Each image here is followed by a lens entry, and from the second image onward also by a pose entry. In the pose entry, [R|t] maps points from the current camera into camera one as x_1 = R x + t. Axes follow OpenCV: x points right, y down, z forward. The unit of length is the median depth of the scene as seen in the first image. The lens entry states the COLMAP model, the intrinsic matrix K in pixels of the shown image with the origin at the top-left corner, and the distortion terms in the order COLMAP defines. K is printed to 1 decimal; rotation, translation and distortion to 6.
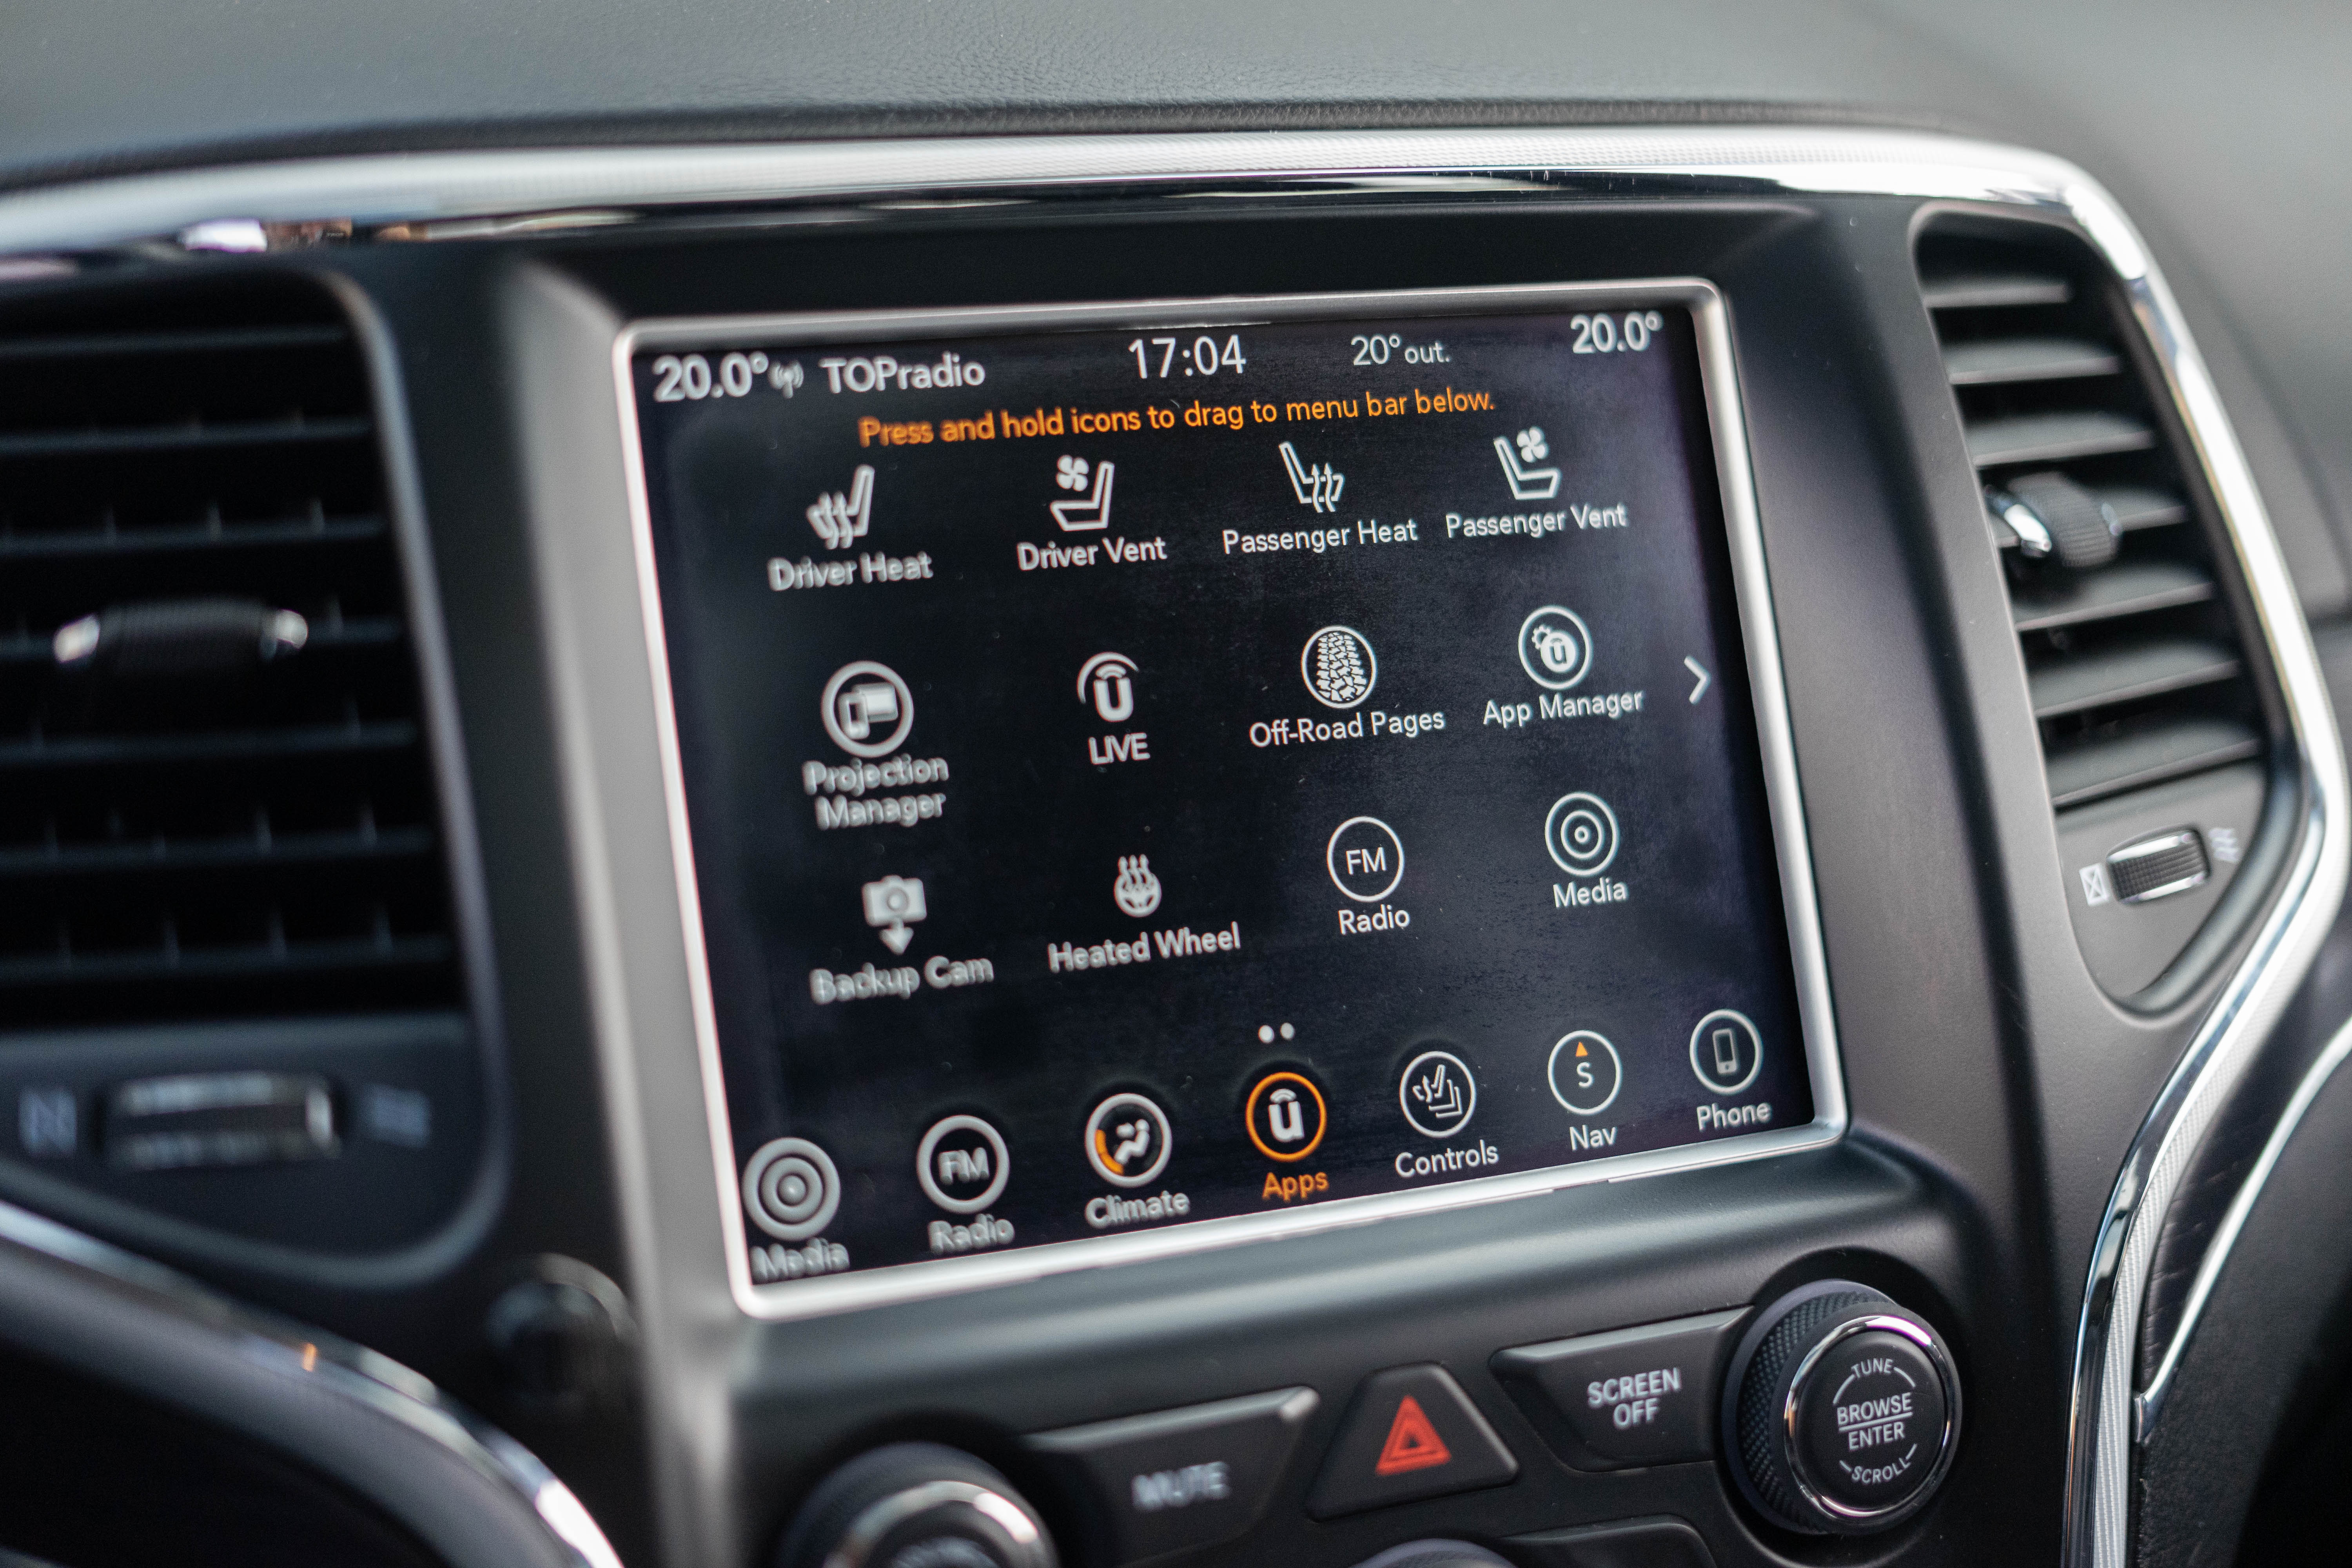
lens RADIAL K [[3707.8, 0, 1169.1], [0, 3707.8, 773.3], [0, 0, 1]] dist [-0.061919, 0.000000]
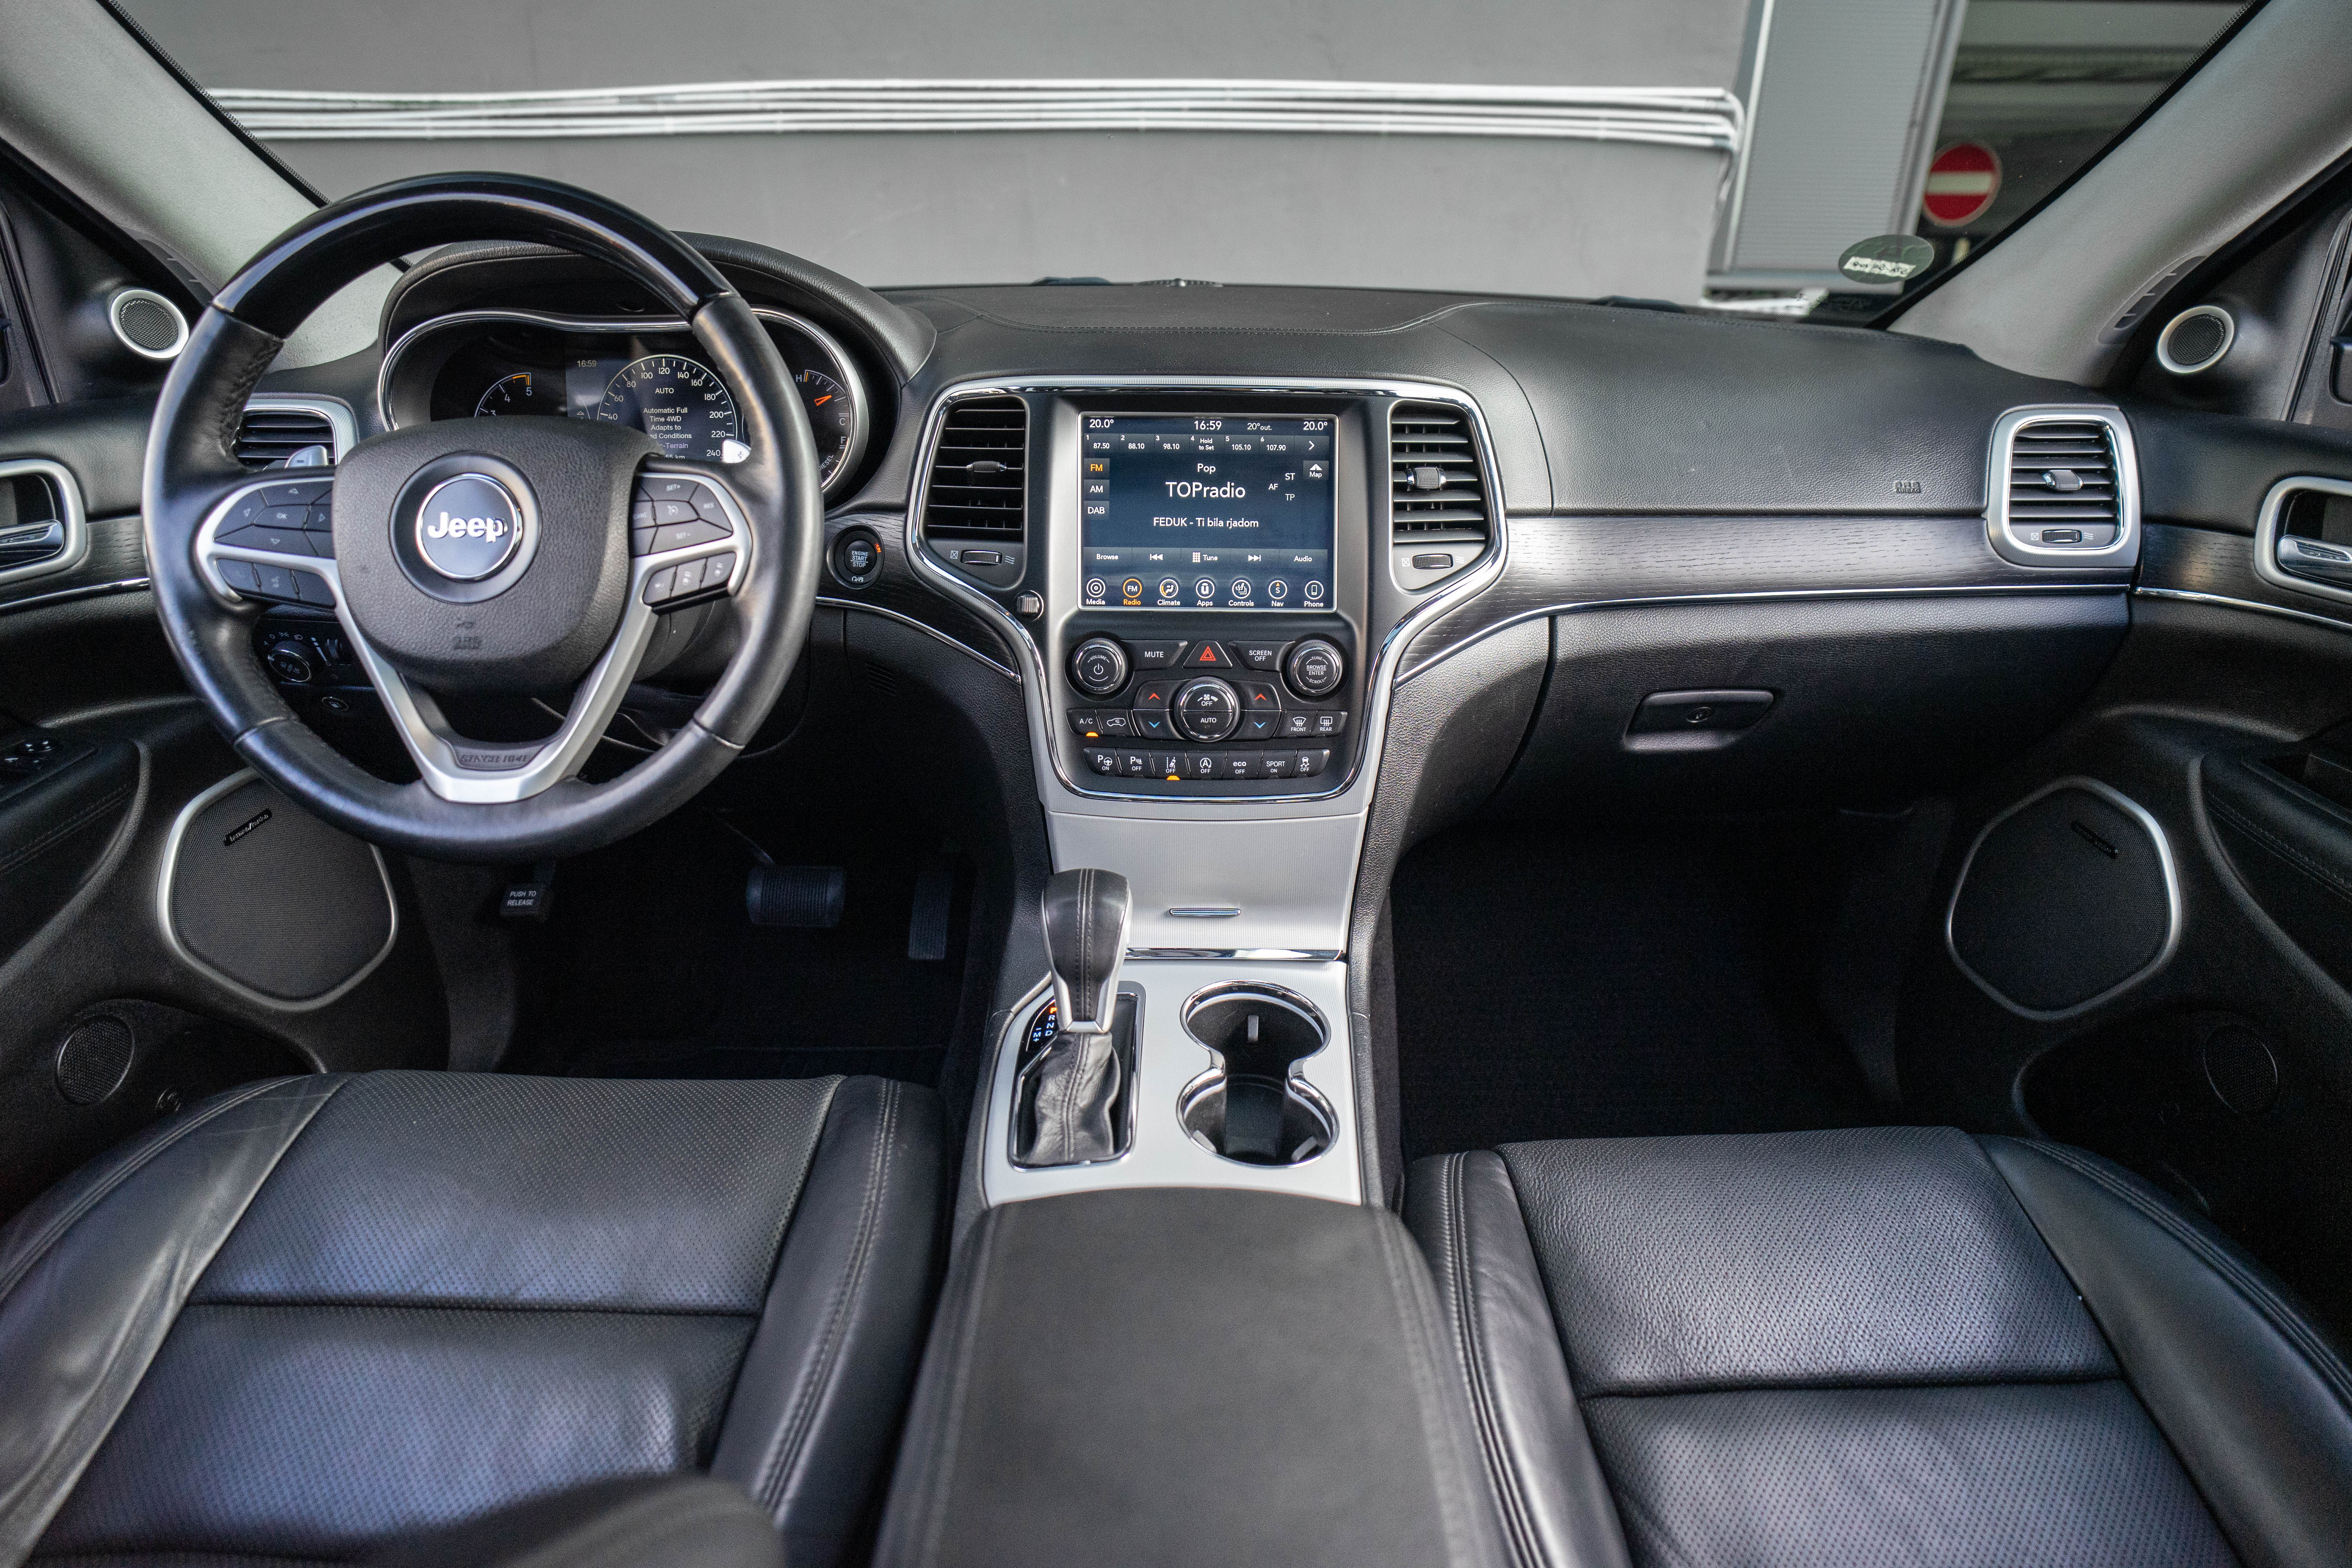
lens RADIAL K [[1234.1, 0, 1179.5], [0, 1234.1, 775.6], [0, 0, 1]] dist [-0.039020, 0.003662]
pose [[0.900838, 0.167930, -0.400363, 0.678898], [-0.100981, 0.977919, 0.182969, 0.040152], [0.422249, -0.124396, 0.897904, -0.471942]]
